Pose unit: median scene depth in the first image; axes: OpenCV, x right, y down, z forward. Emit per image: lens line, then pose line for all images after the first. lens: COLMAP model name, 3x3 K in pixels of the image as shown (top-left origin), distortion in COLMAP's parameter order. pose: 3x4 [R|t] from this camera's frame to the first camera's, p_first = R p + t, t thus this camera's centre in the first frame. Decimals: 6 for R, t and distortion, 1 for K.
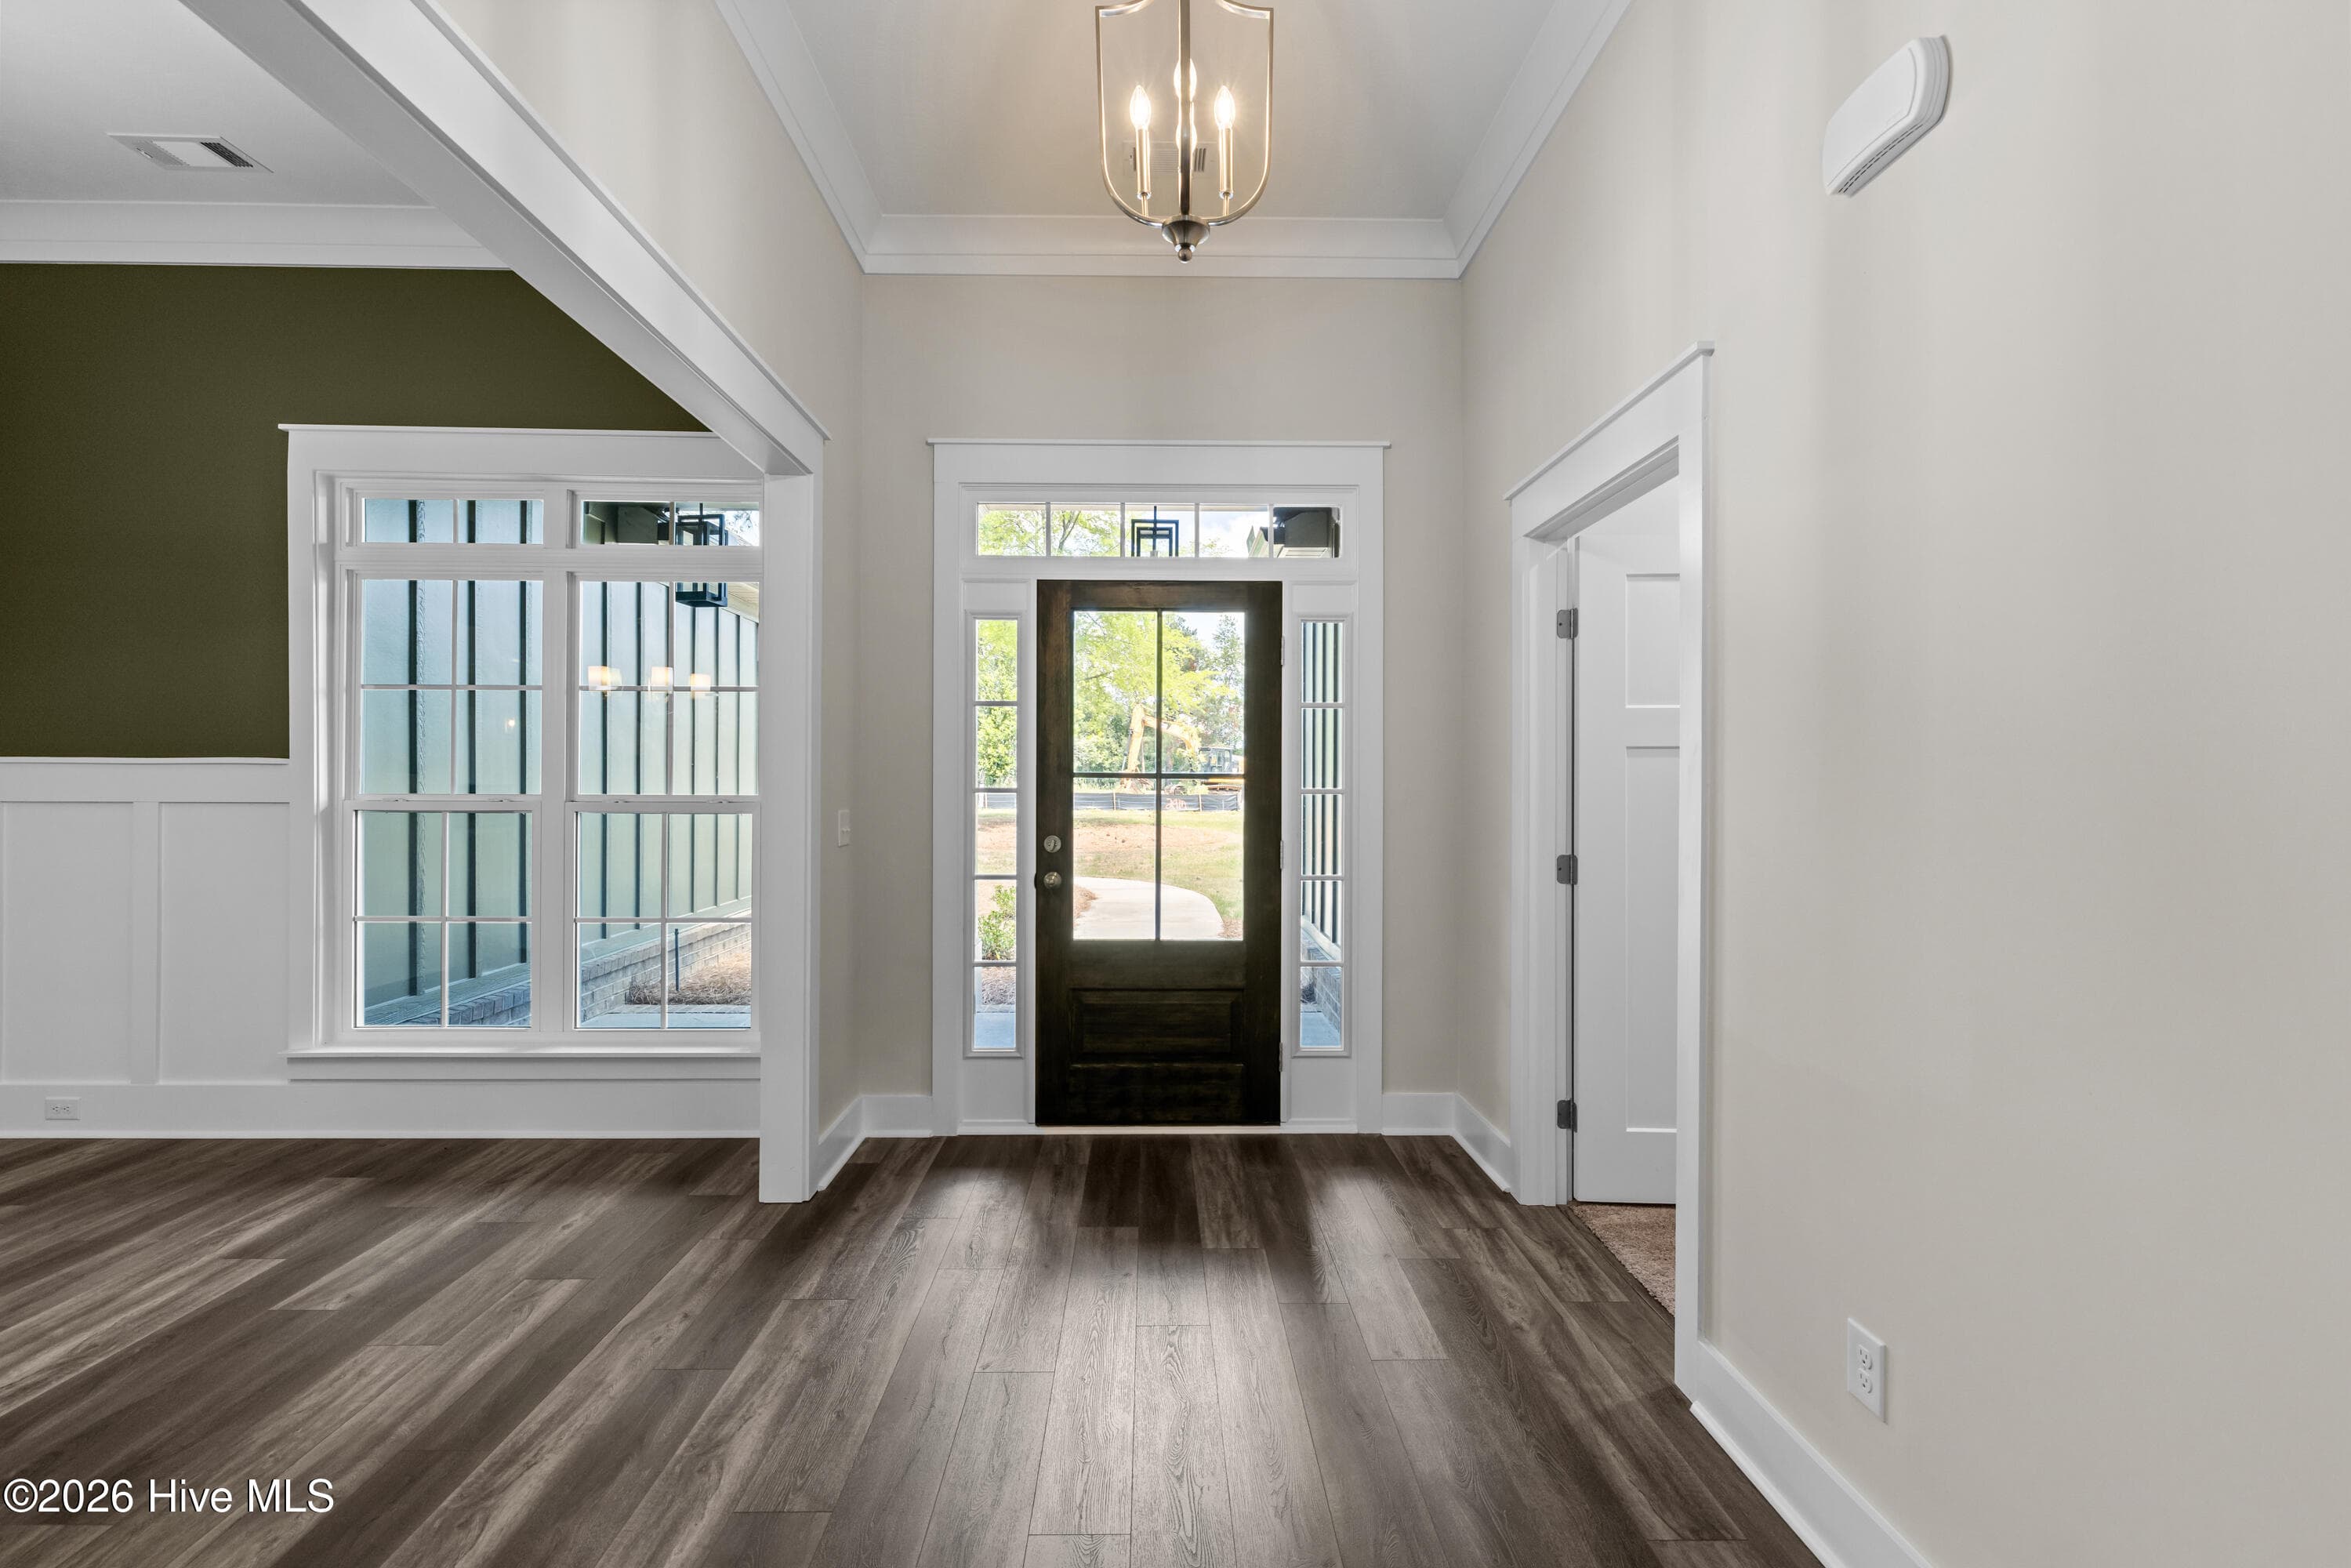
lens RADIAL K [[1019.1, 0, 1164.8], [0, 1019.1, 781.3], [0, 0, 1]] dist [-0.004503, 0.002468]
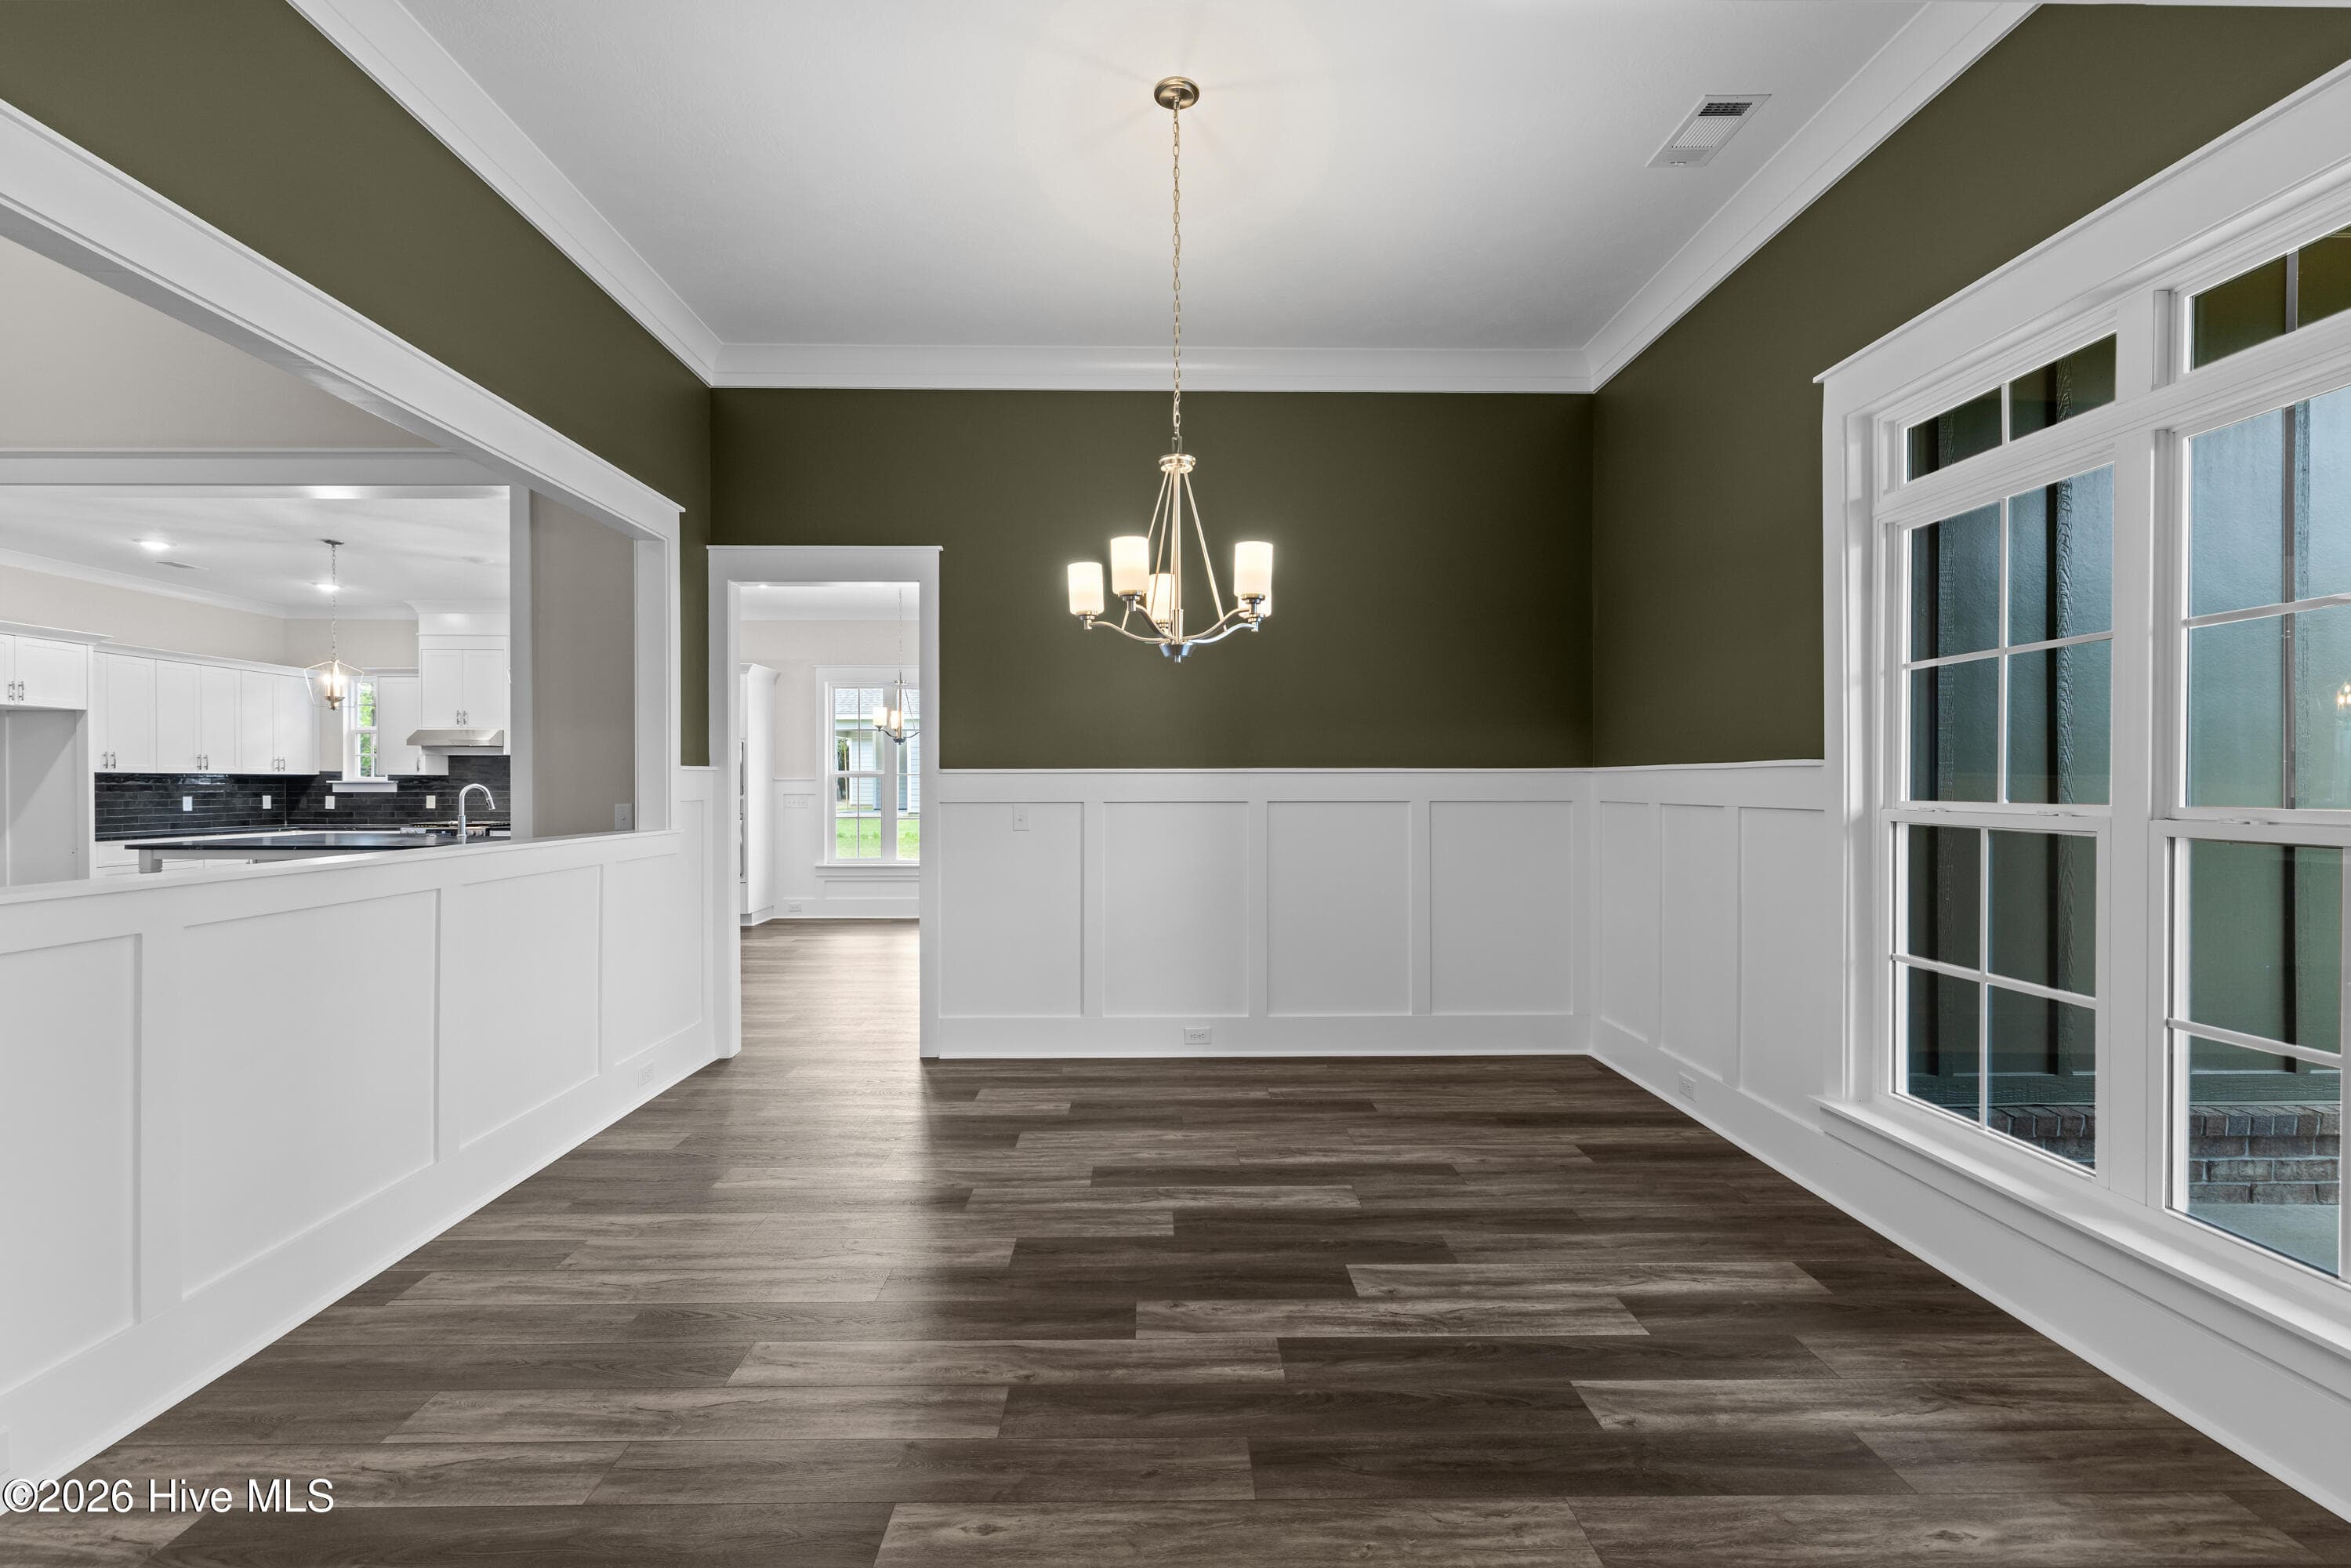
lens RADIAL K [[1019.1, 0, 1163.5], [0, 1019.1, 785.0], [0, 0, 1]] dist [-0.004503, 0.002468]
pose [[0.000271, -0.001042, -0.999999, 0.004792], [-0.000736, 0.999999, -0.001043, 0.001113], [1.000000, 0.000737, 0.000270, 0.496885]]
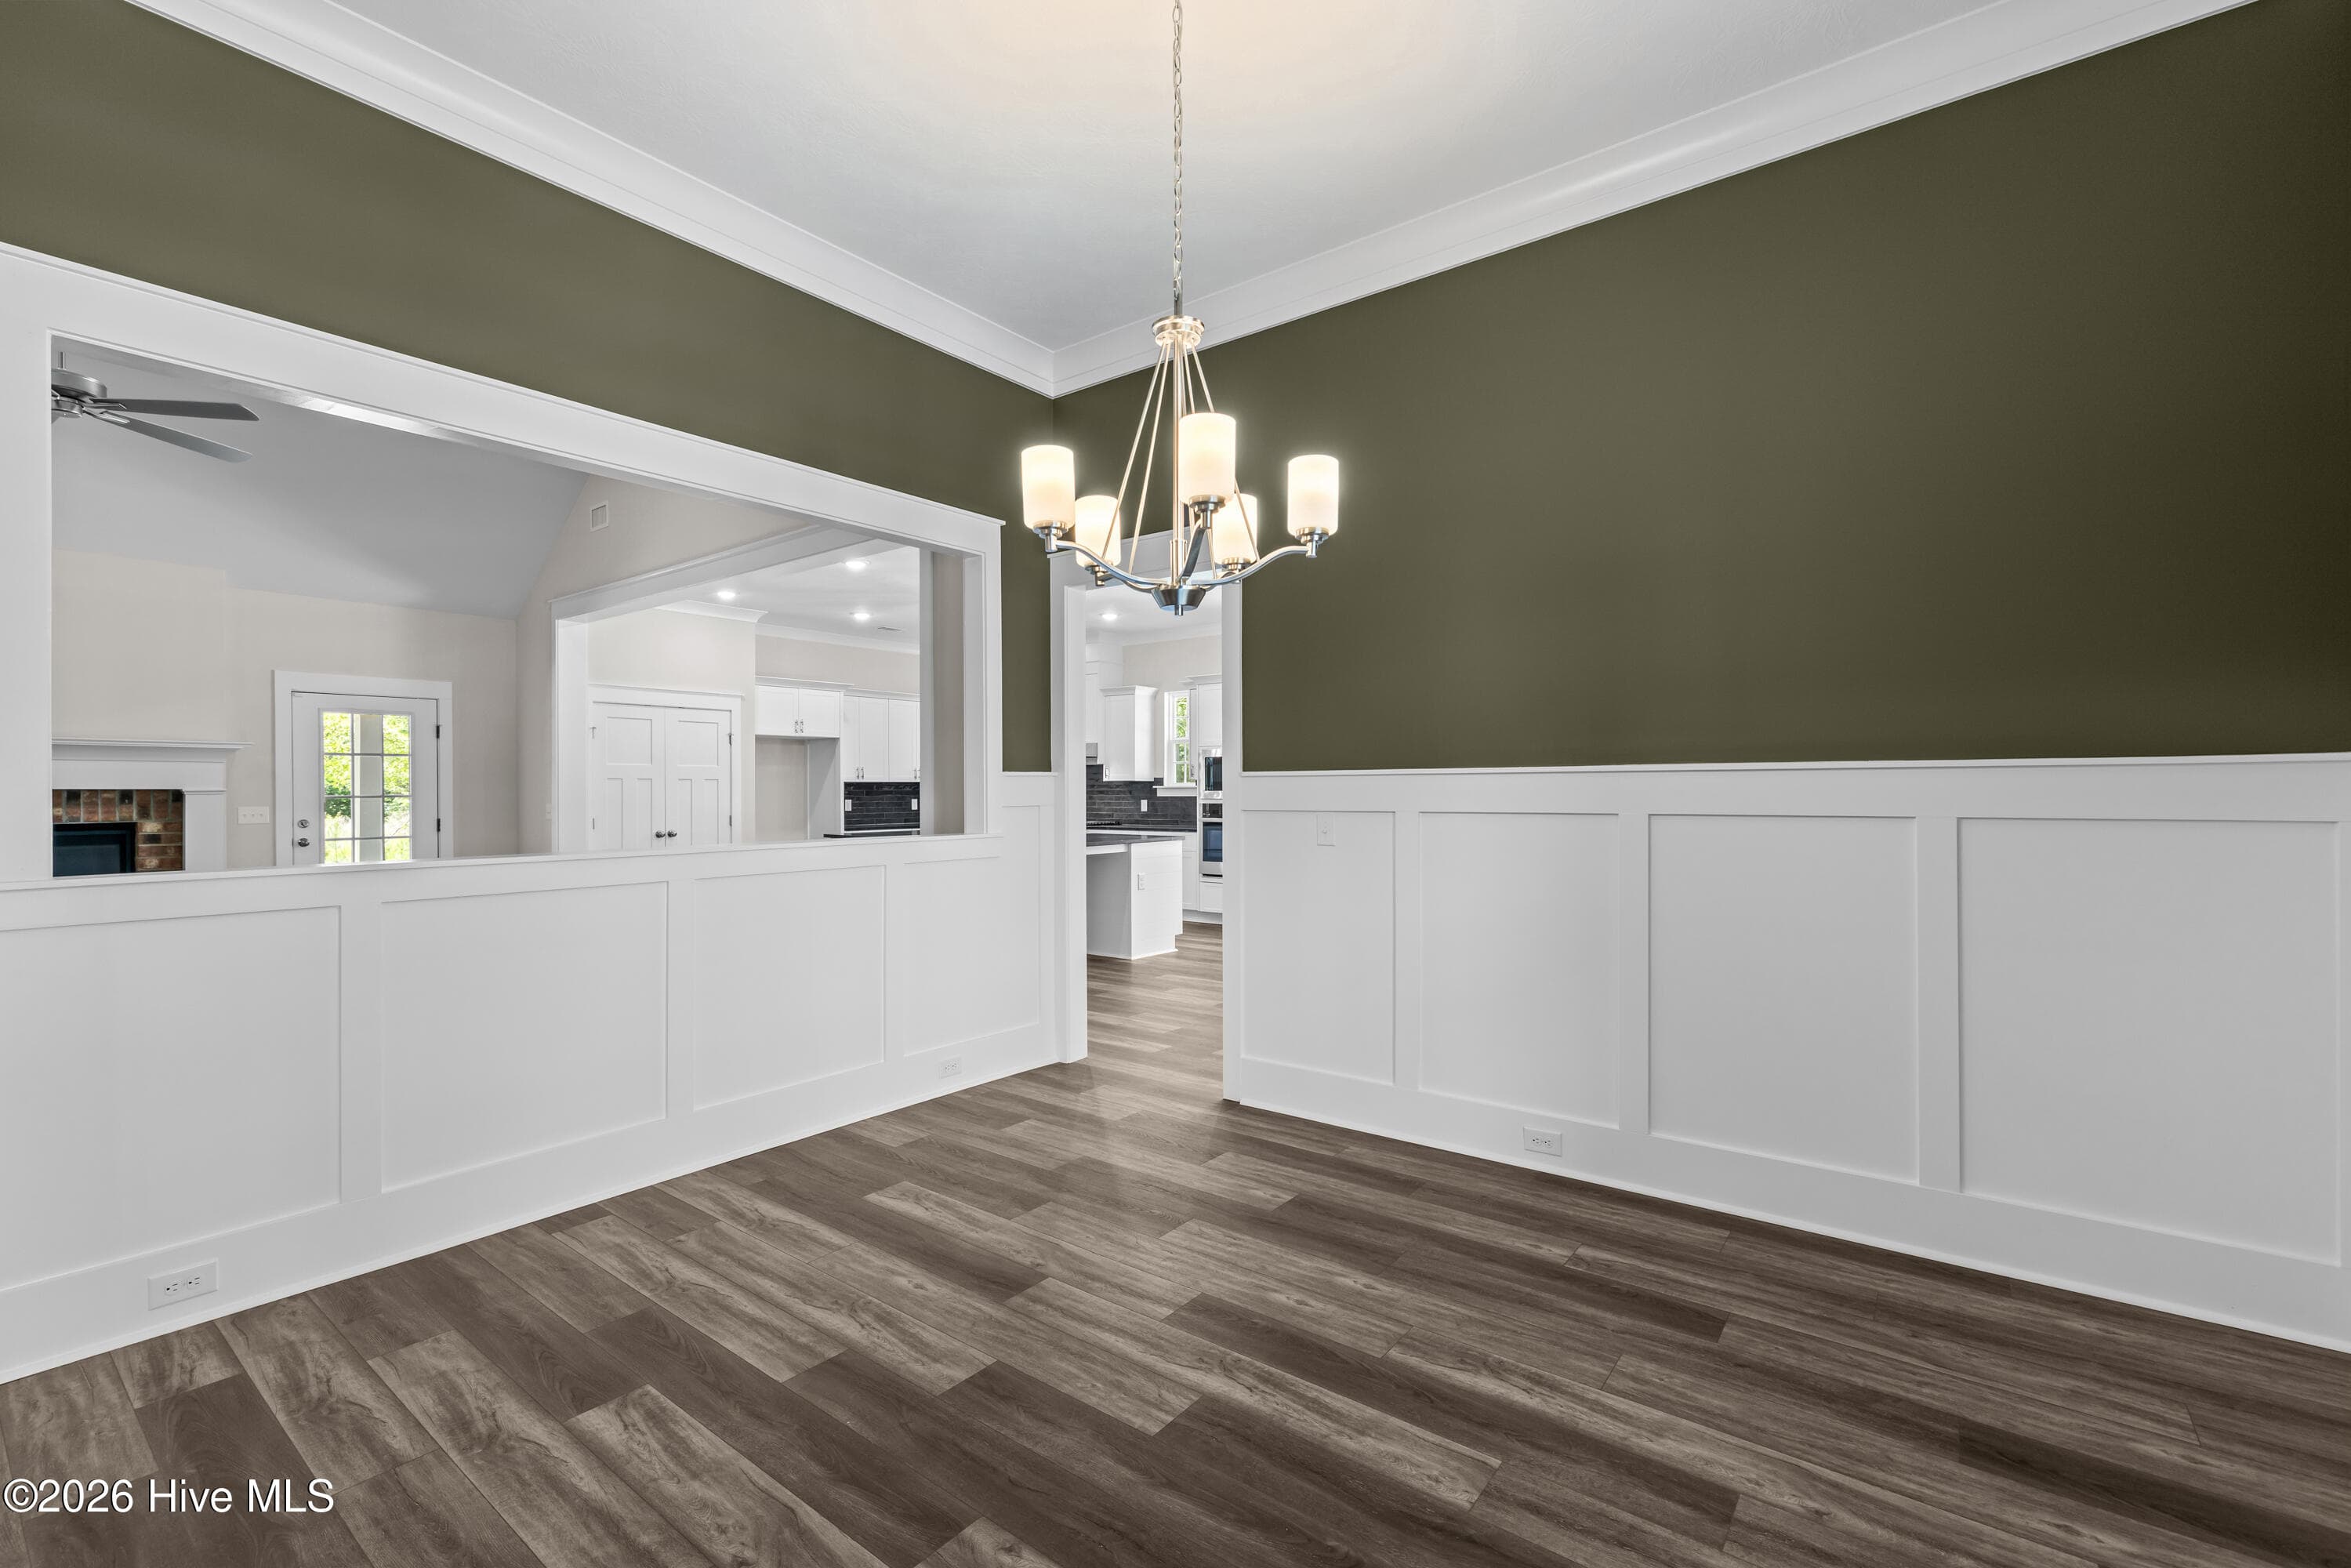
lens RADIAL K [[1019.1, 0, 1156.2], [0, 1019.1, 792.2], [0, 0, 1]] dist [-0.004503, 0.002468]
pose [[-0.630678, 0.002948, -0.776039, -0.411514], [0.001446, 0.999996, 0.002624, -0.001515], [0.776043, 0.000533, -0.630680, 0.907221]]
